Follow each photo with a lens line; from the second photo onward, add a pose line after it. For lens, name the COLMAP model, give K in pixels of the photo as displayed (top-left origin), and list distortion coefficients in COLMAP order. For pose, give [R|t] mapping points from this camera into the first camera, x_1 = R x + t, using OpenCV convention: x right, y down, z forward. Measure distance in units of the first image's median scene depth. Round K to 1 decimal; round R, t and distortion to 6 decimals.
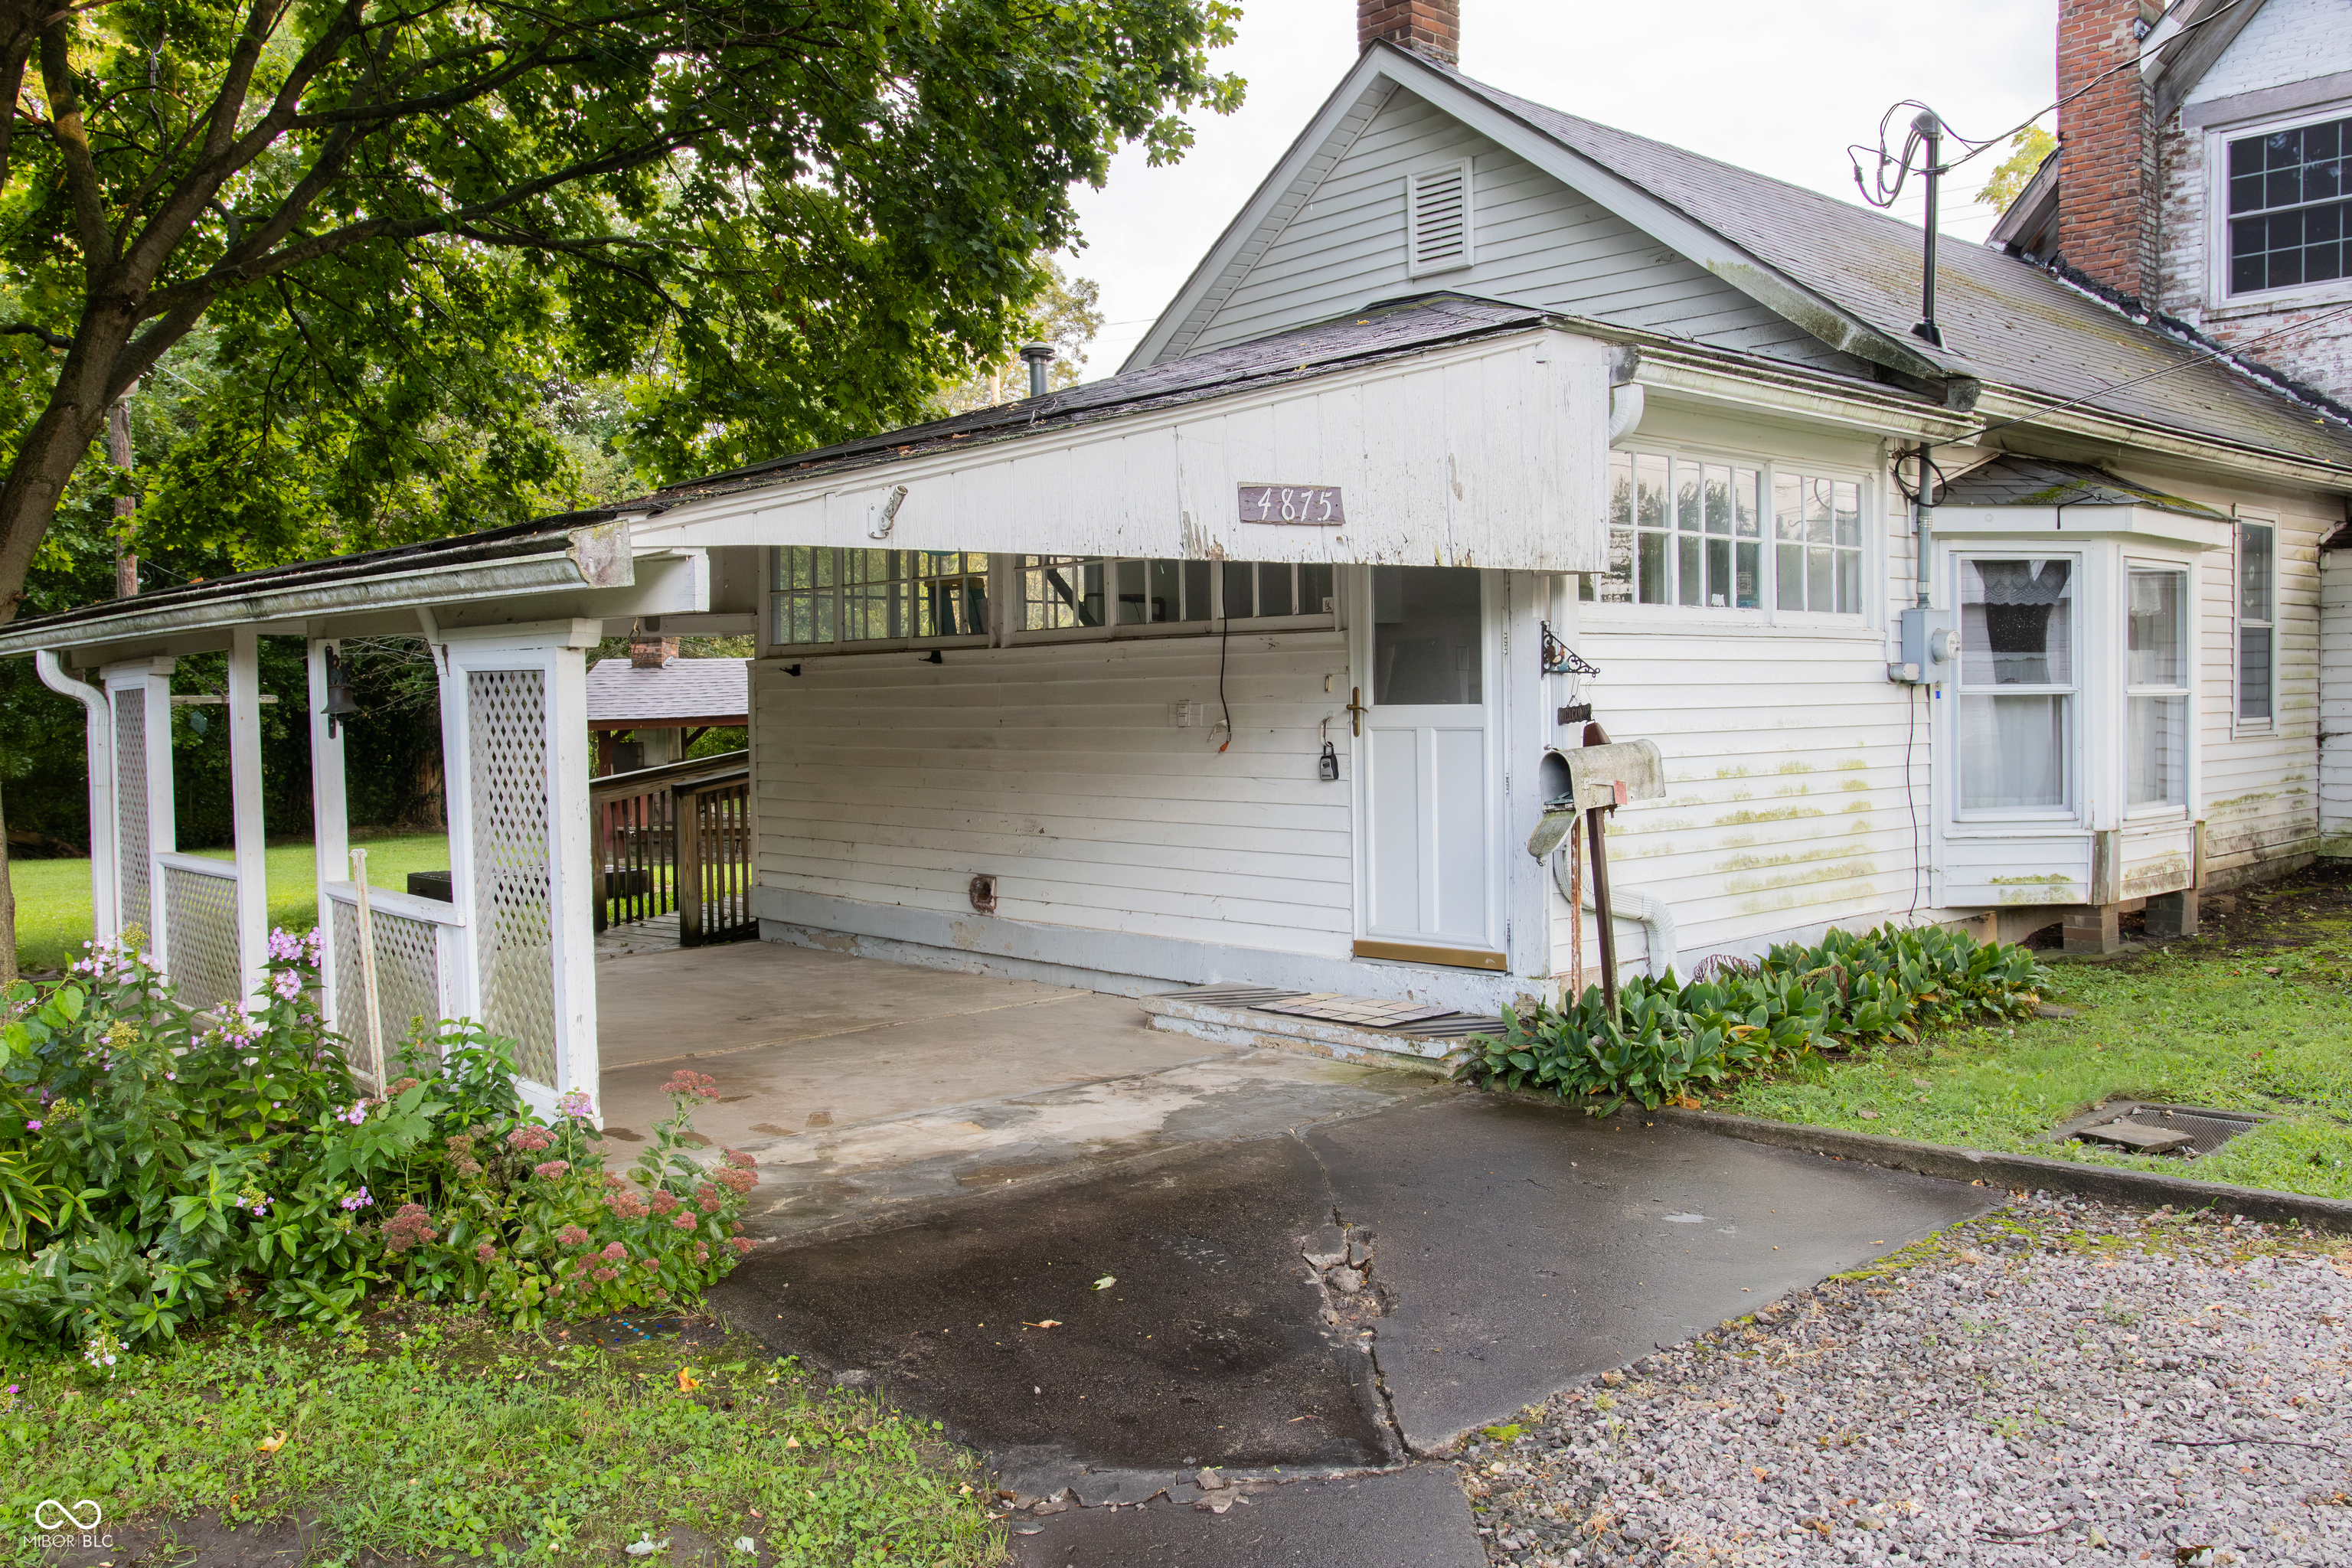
lens RADIAL K [[1961.5, 0, 1176.0], [0, 1961.5, 784.0], [0, 0, 1]] dist [-0.083089, 0.076078]
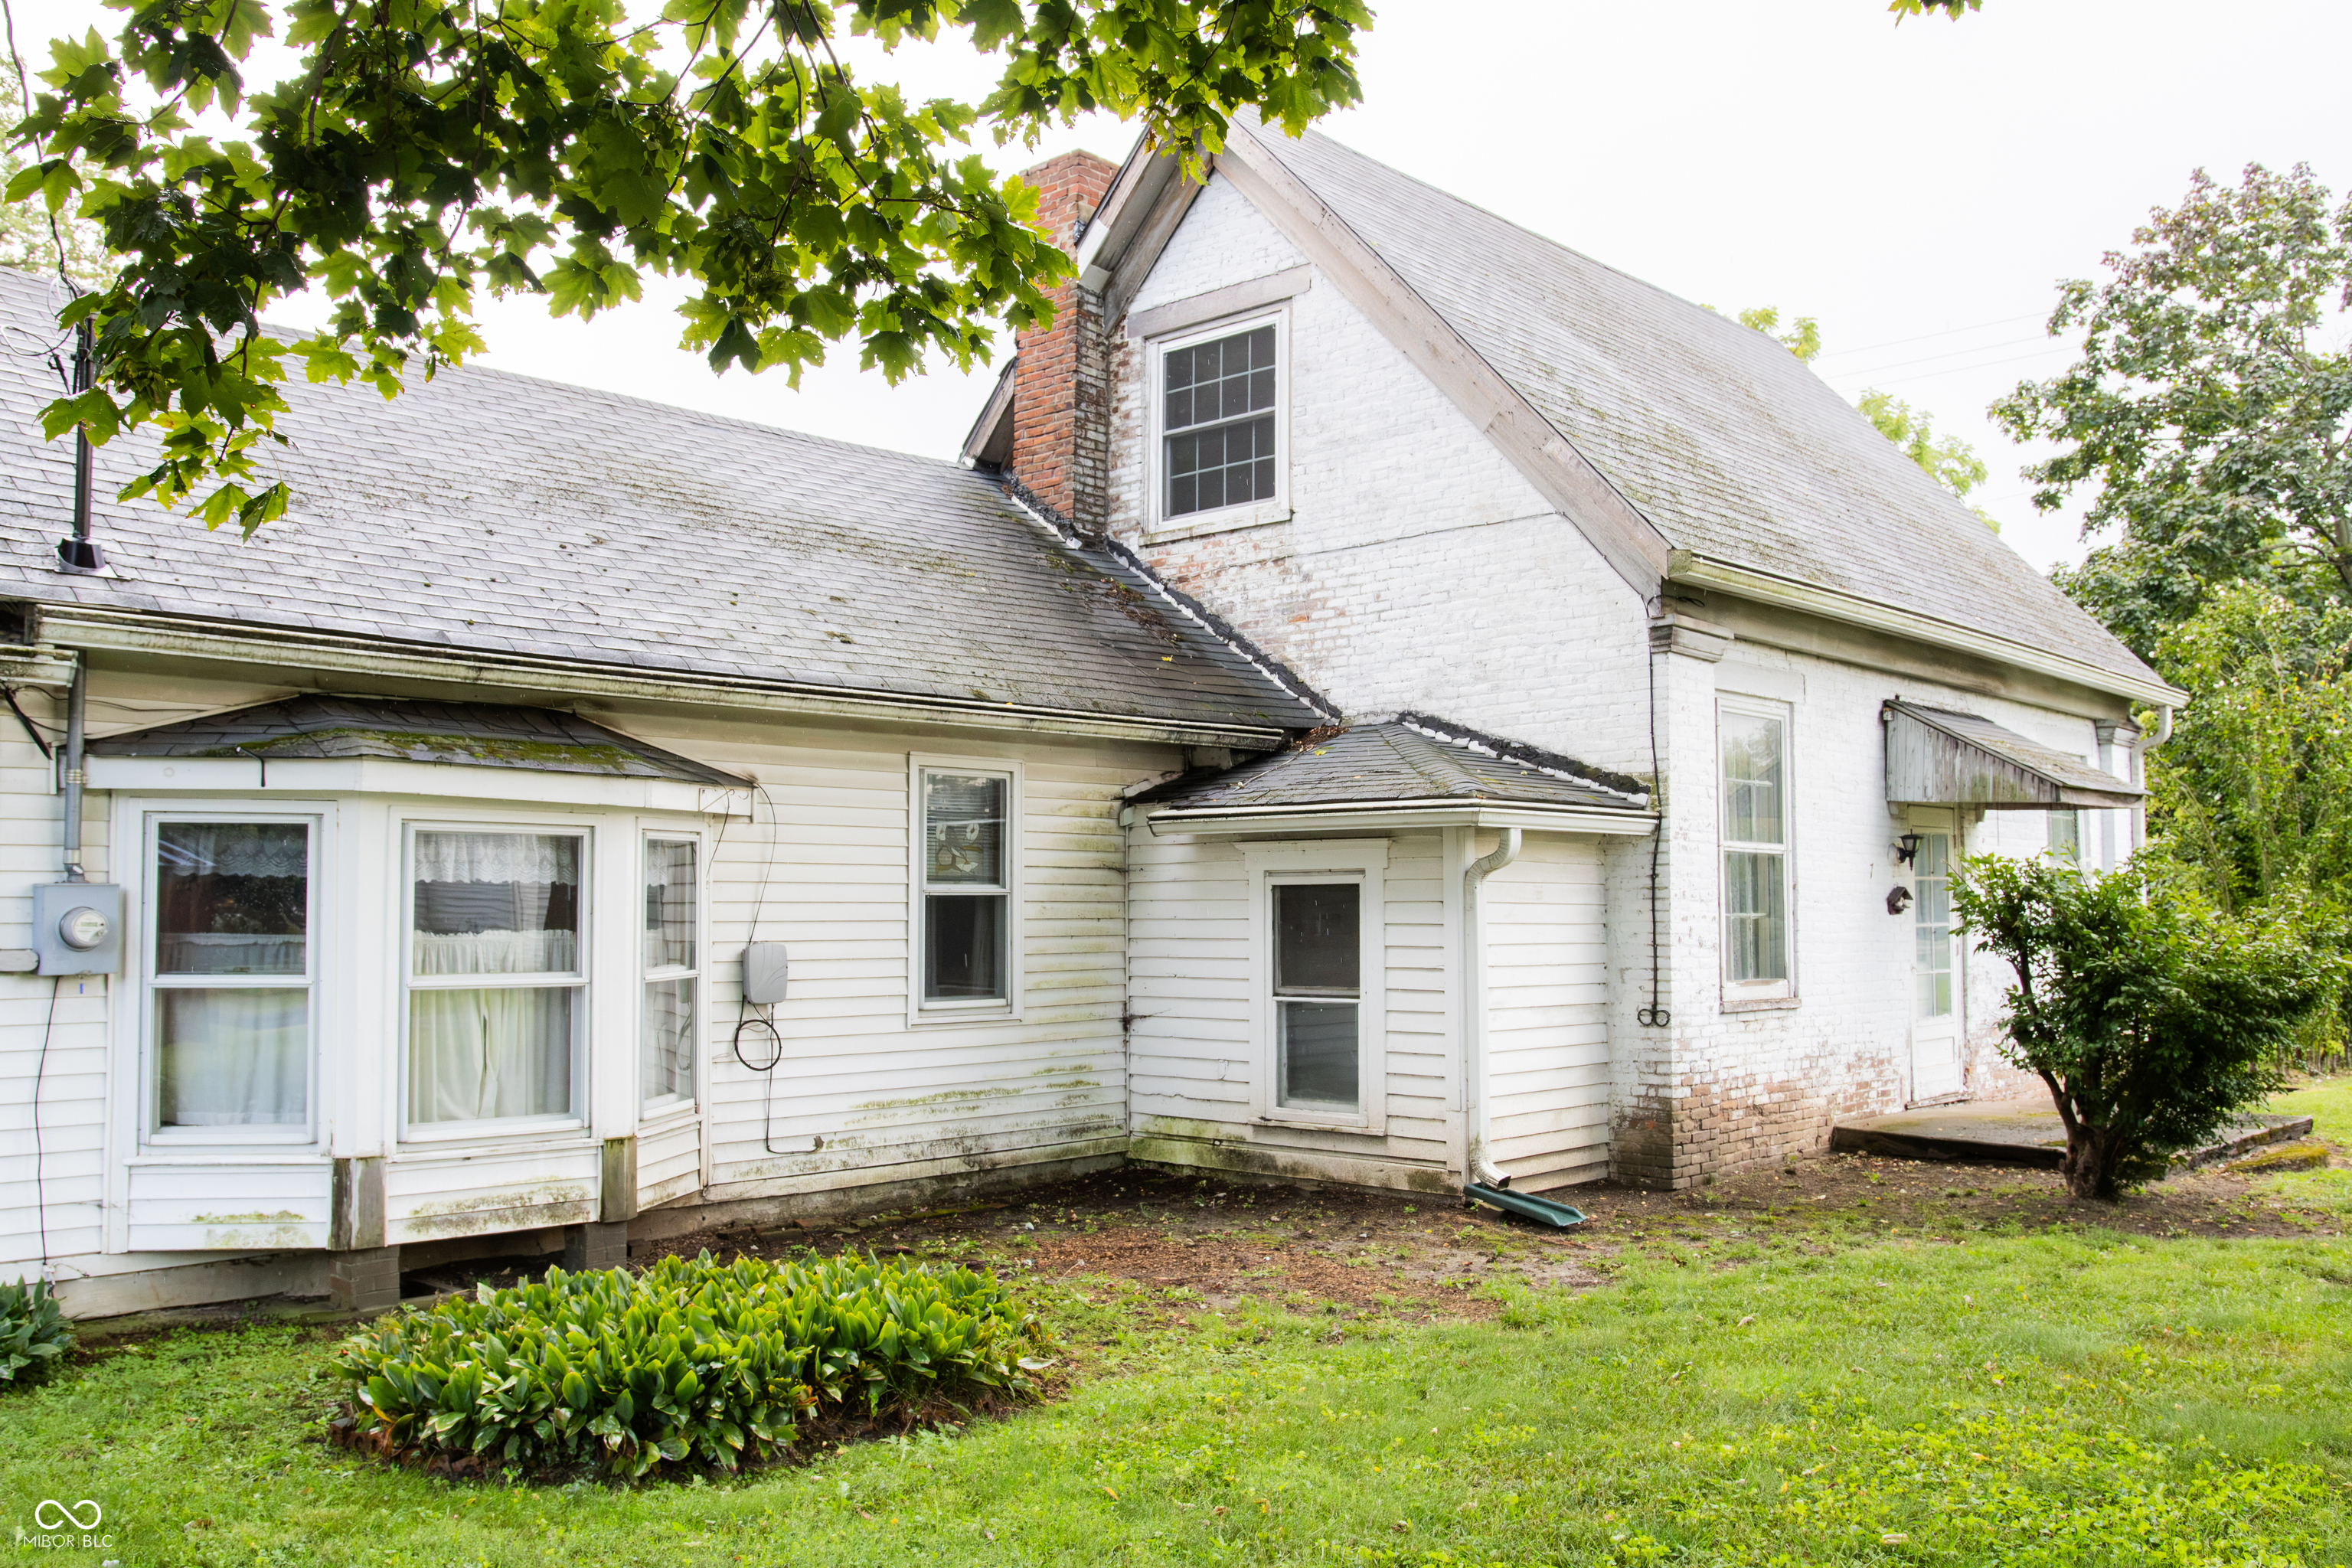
lens RADIAL K [[1961.5, 0, 1176.0], [0, 1961.5, 784.0], [0, 0, 1]] dist [-0.083089, 0.076078]
pose [[0.997843, 0.017333, 0.063314, 0.497918], [-0.010312, 0.993925, -0.109579, -0.029713], [-0.064829, 0.108690, 0.991960, 0.101681]]
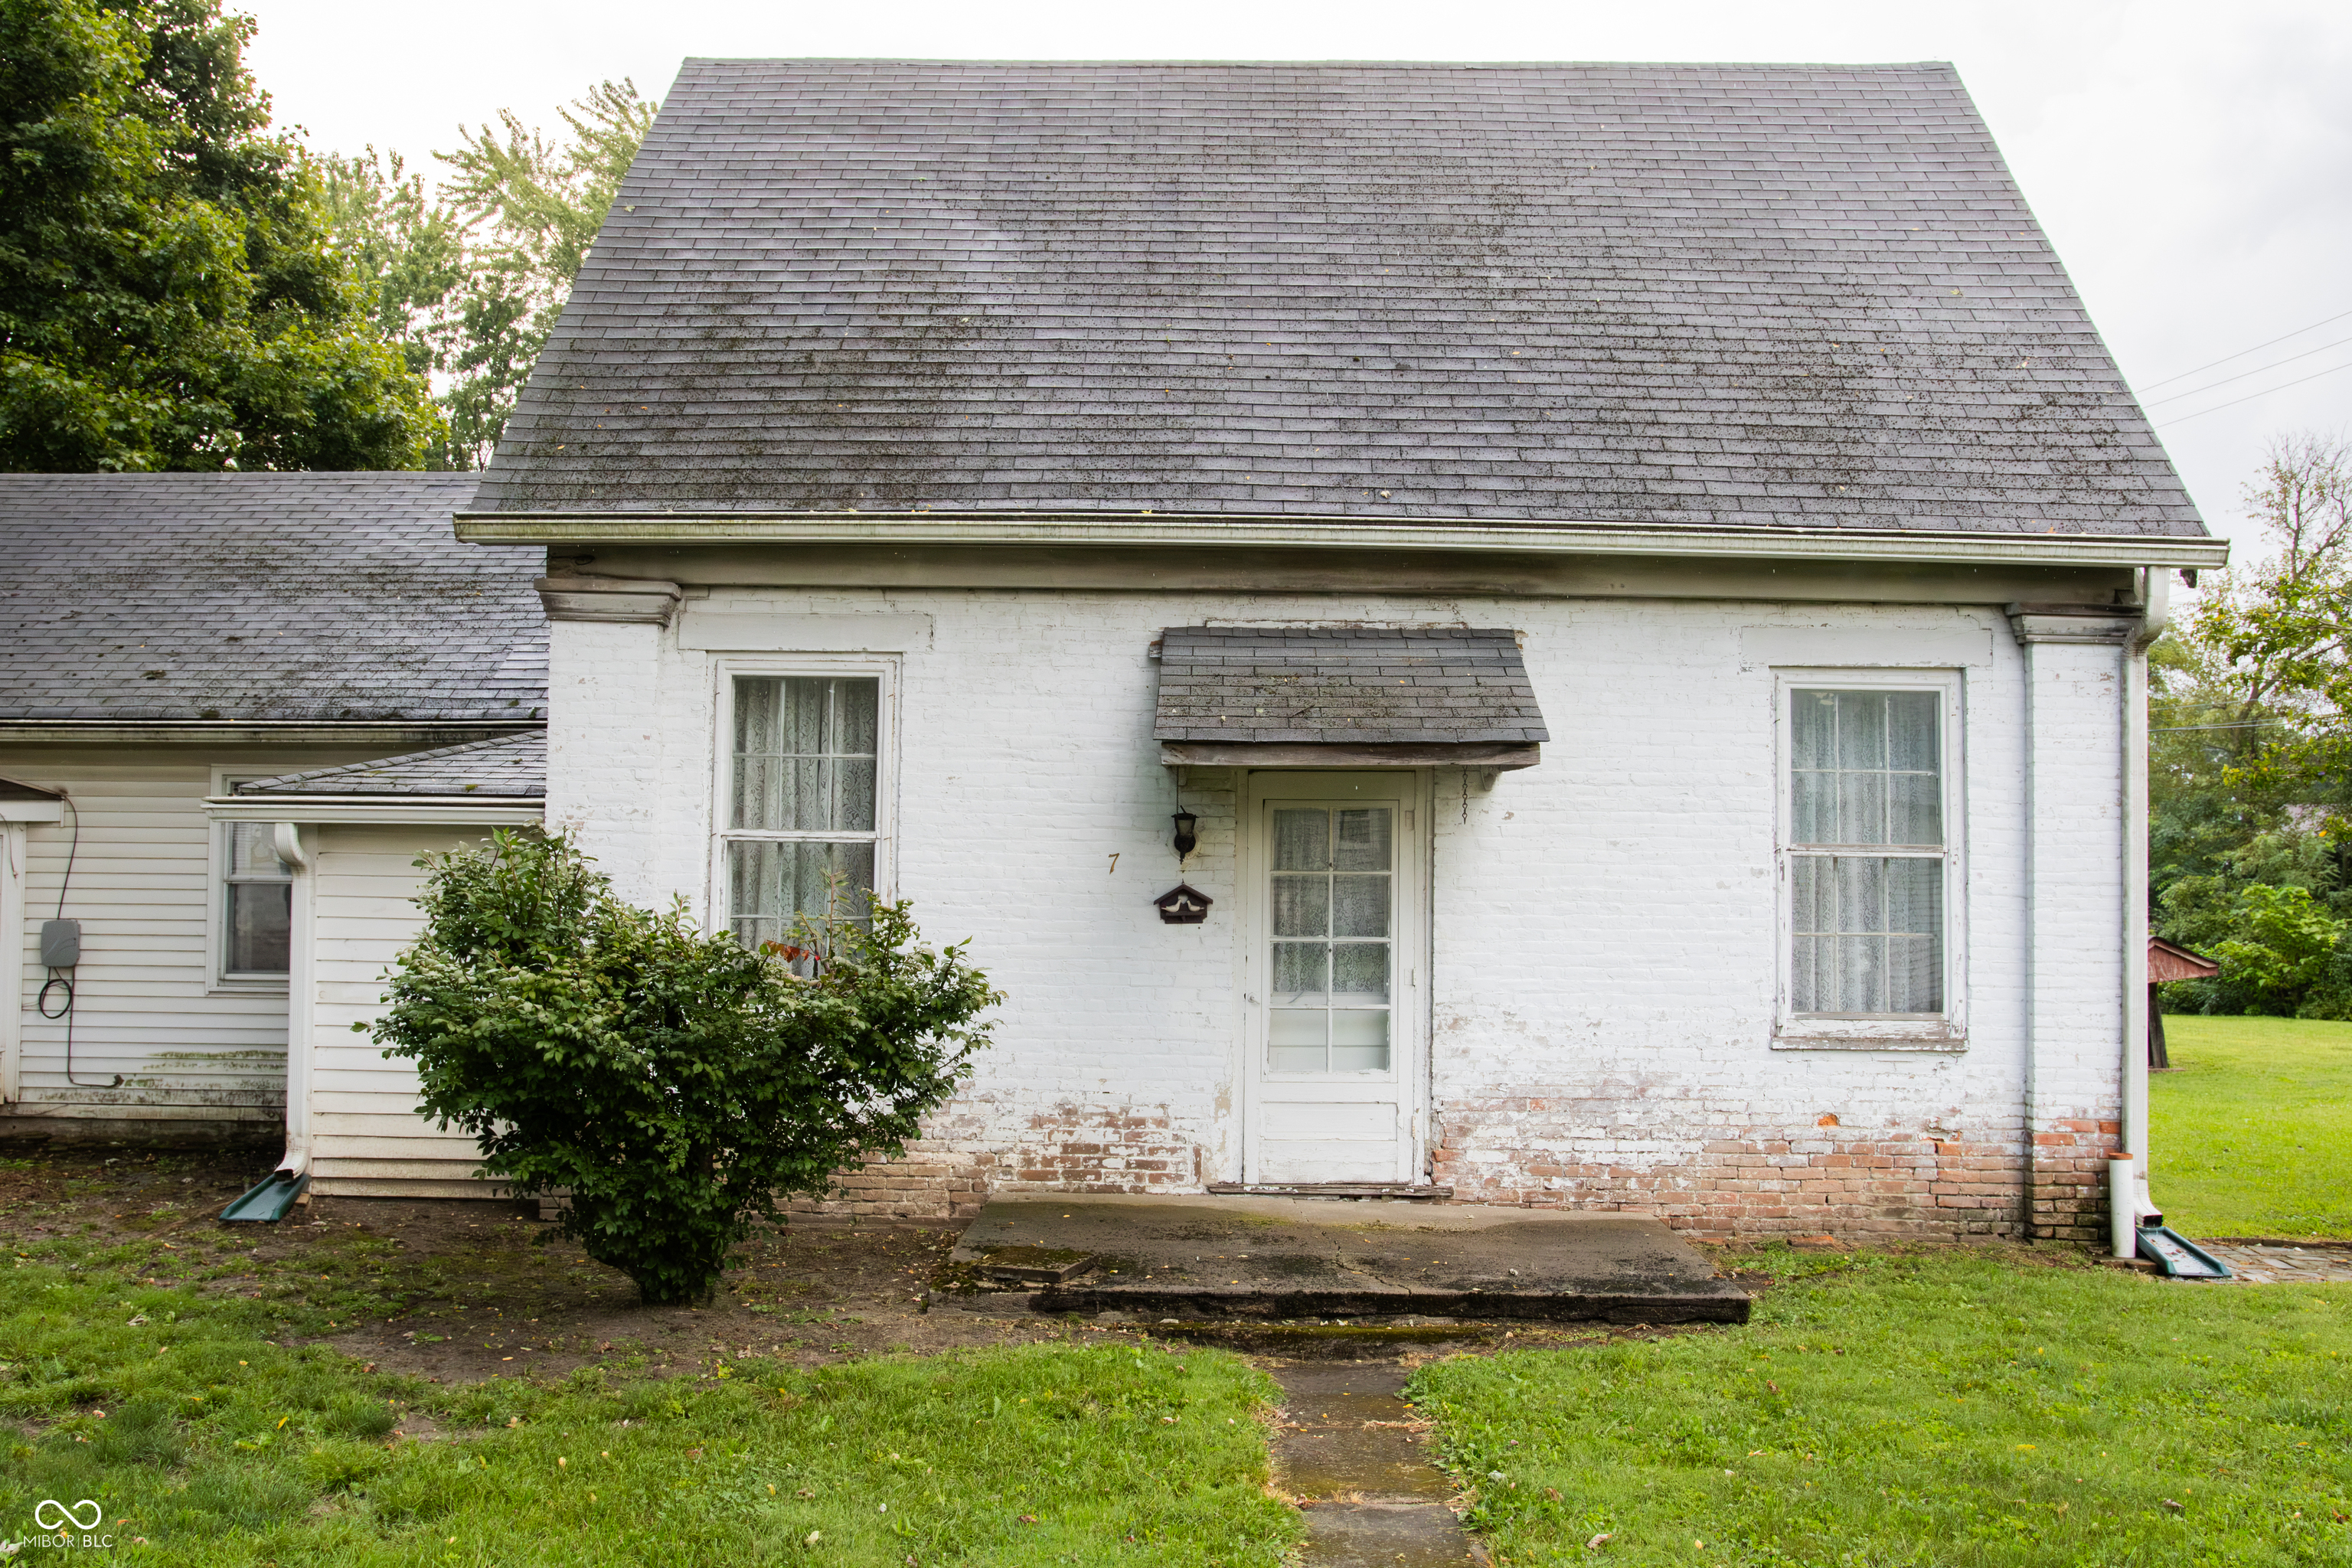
lens RADIAL K [[1857.9, 0, 1116.7], [0, 1857.9, 781.3], [0, 0, 1]] dist [-0.079973, 0.067670]
pose [[0.733659, -0.018647, -0.679262, 1.373768], [-0.050471, 0.995367, -0.081837, -0.070374], [0.677641, 0.094324, 0.729319, 0.537154]]
